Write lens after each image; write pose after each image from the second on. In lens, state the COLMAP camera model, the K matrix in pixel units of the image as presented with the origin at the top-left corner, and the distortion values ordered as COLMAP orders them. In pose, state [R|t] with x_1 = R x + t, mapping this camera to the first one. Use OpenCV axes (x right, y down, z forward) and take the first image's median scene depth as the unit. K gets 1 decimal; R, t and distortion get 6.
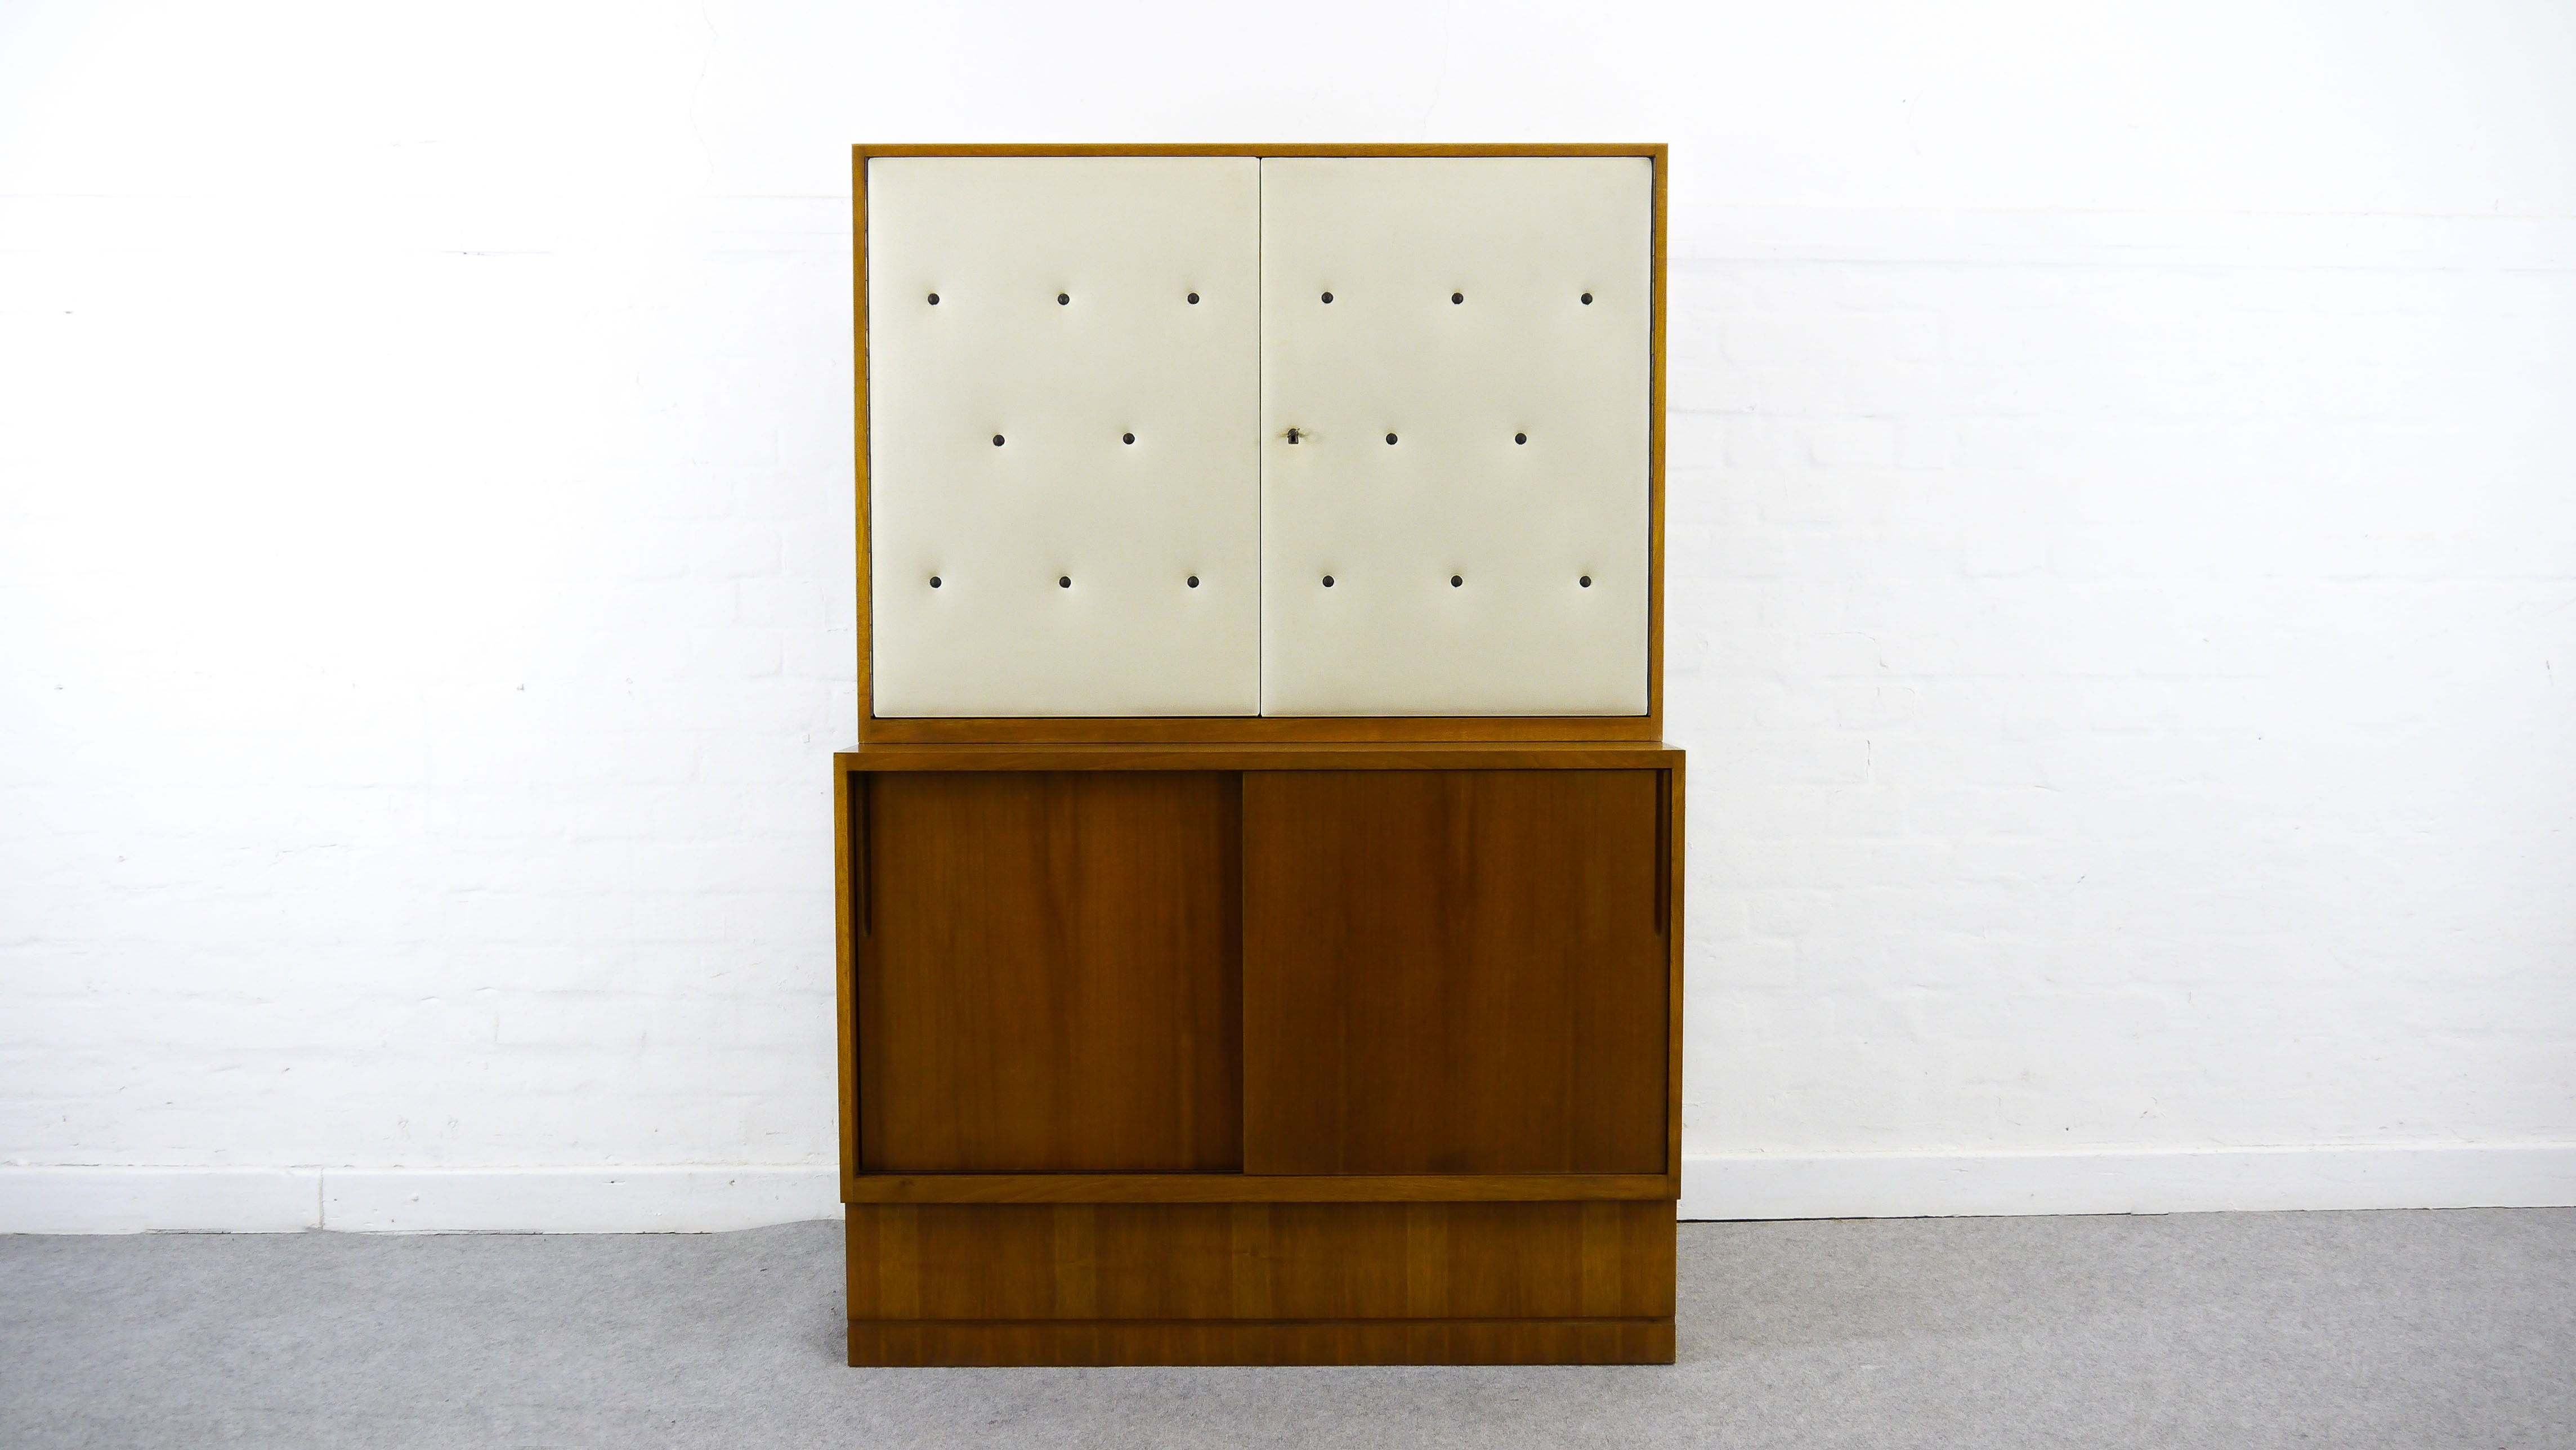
lens RADIAL K [[2134.2, 0, 1289.0], [0, 2134.2, 718.1], [0, 0, 1]] dist [-0.042249, 0.019228]
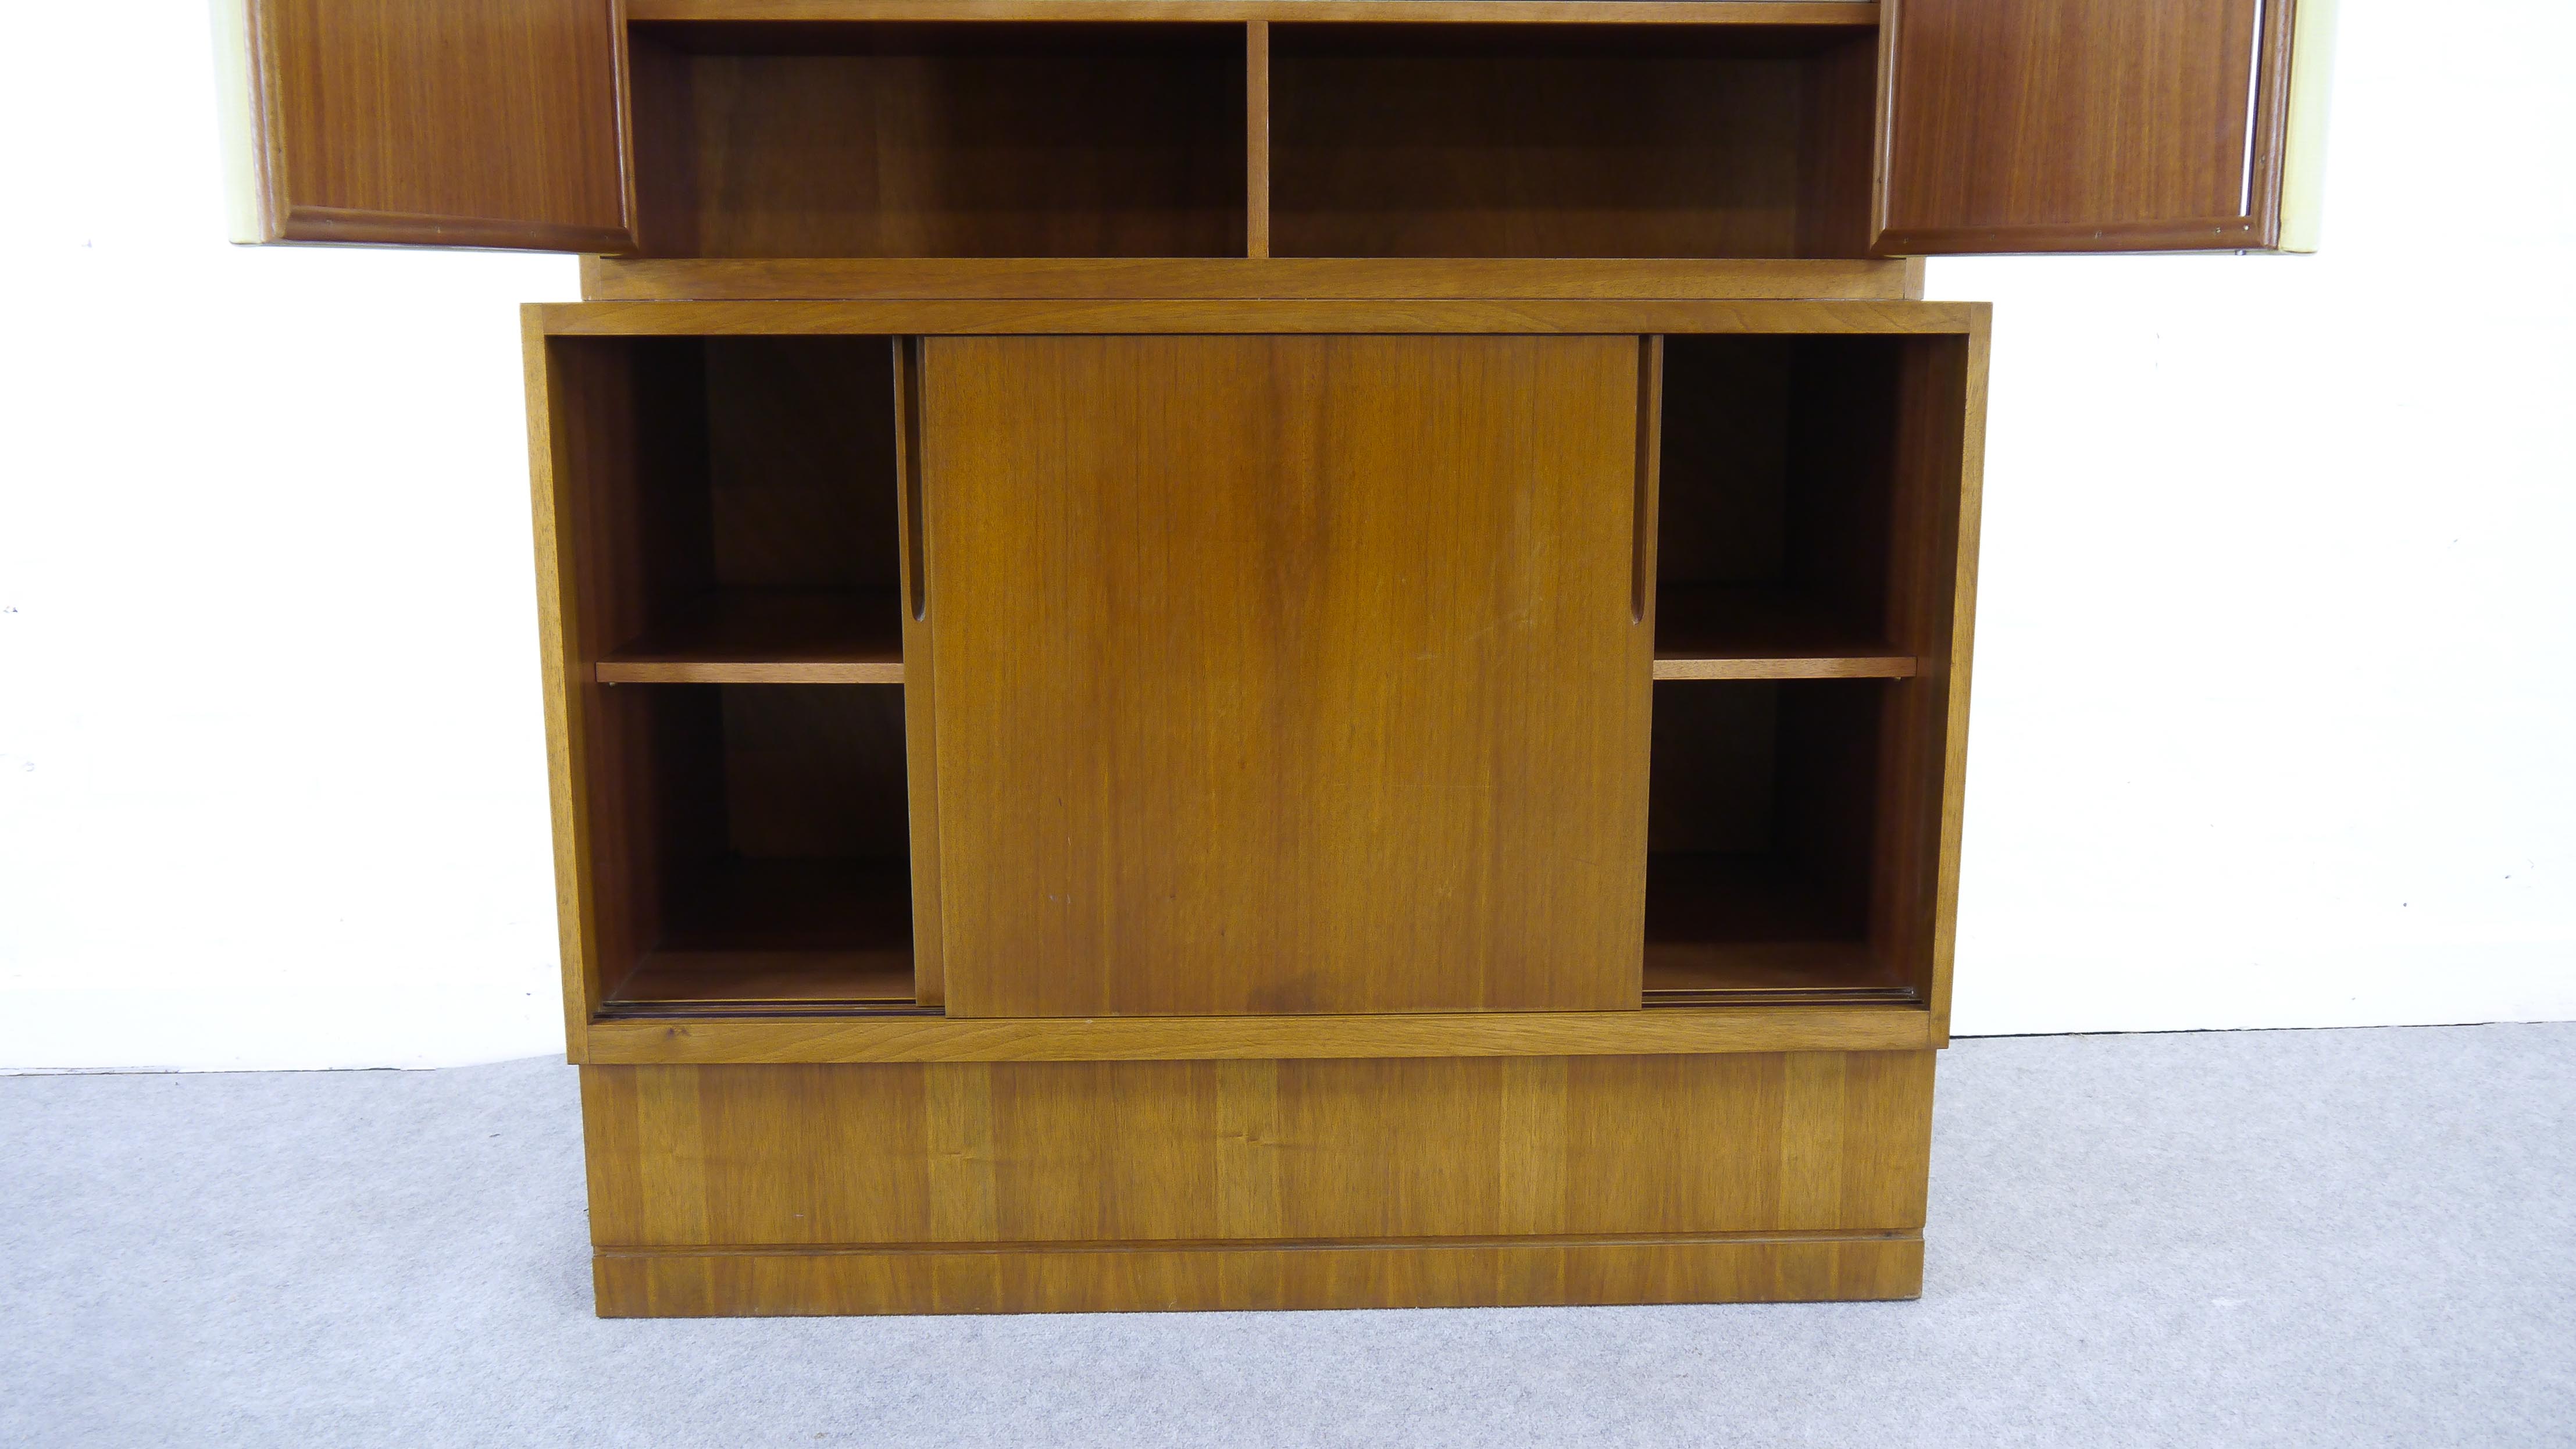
lens RADIAL K [[2213.2, 0, 1288.5], [0, 2213.2, 716.9], [0, 0, 1]] dist [-0.044126, 0.014576]
pose [[0.999576, -0.002588, 0.029018, -0.024174], [-0.001376, 0.990741, 0.135762, 0.044714], [-0.029101, -0.135744, 0.990316, 0.383969]]
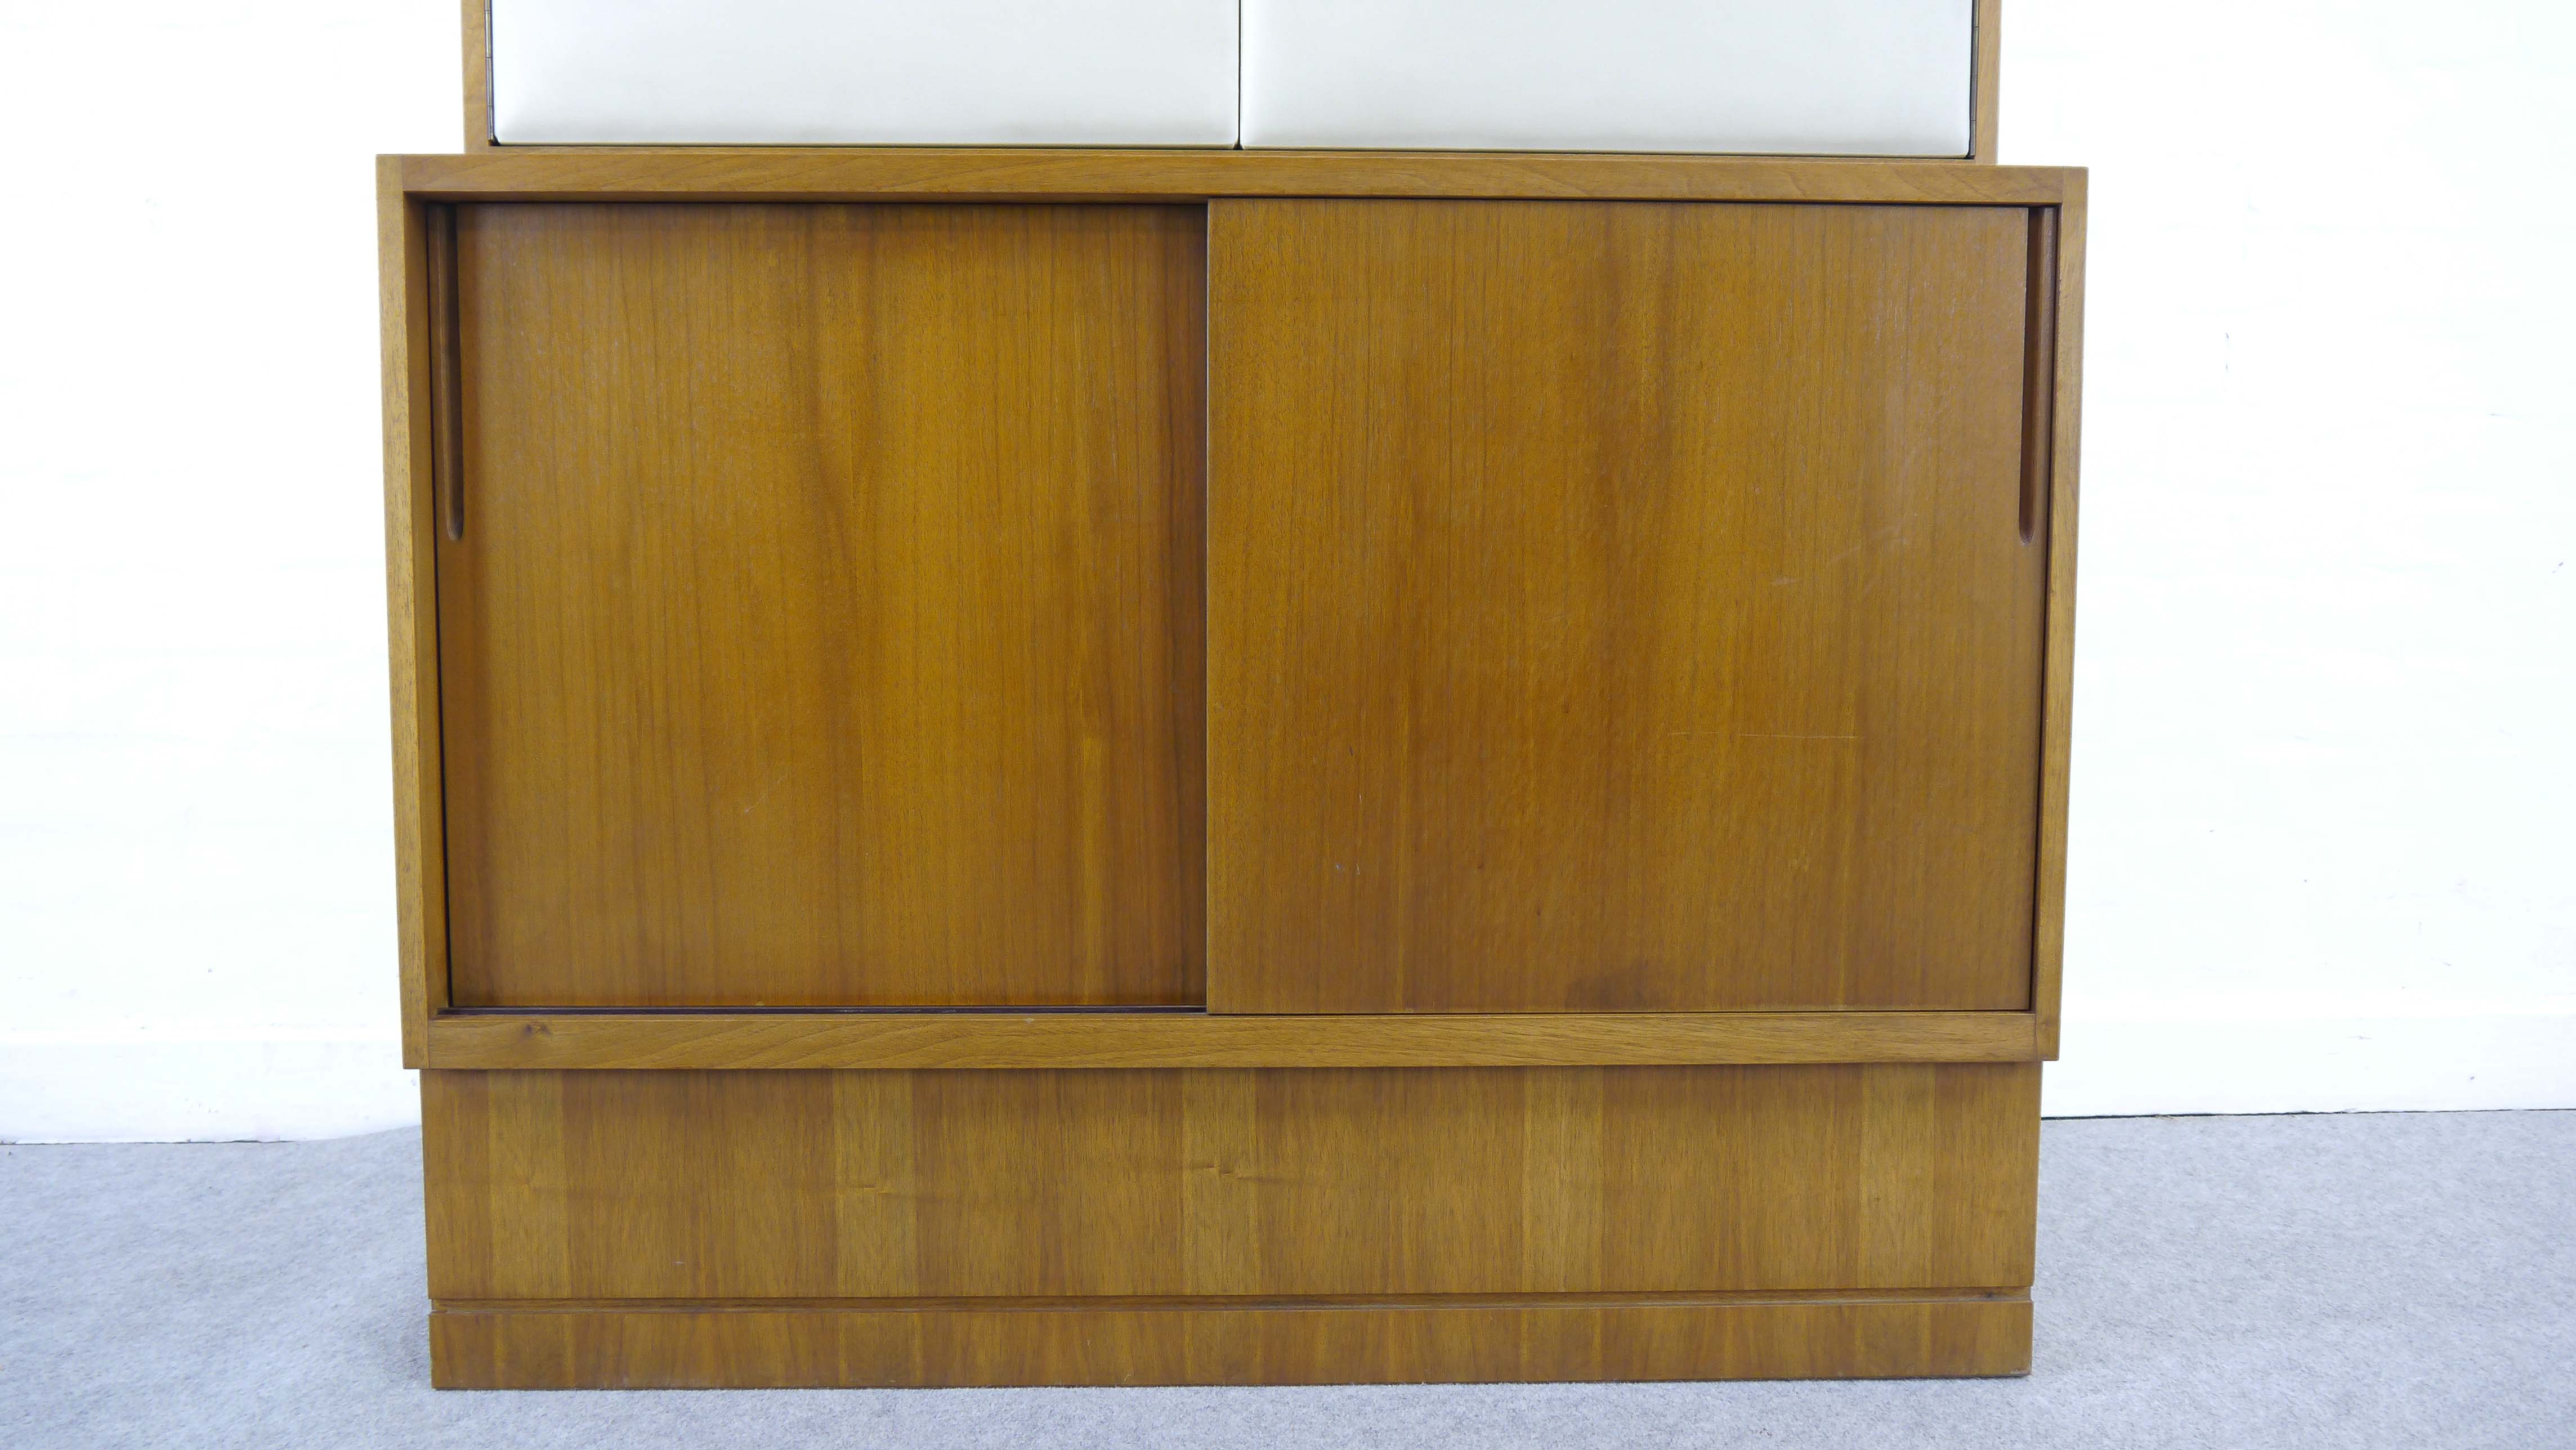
lens RADIAL K [[2134.2, 0, 1289.0], [0, 2134.2, 718.1], [0, 0, 1]] dist [-0.042249, 0.019228]
pose [[0.999623, 0.003518, 0.027214, -0.015482], [-0.004293, 0.999585, 0.028492, 0.128272], [-0.027102, -0.028598, 0.999224, 0.489915]]
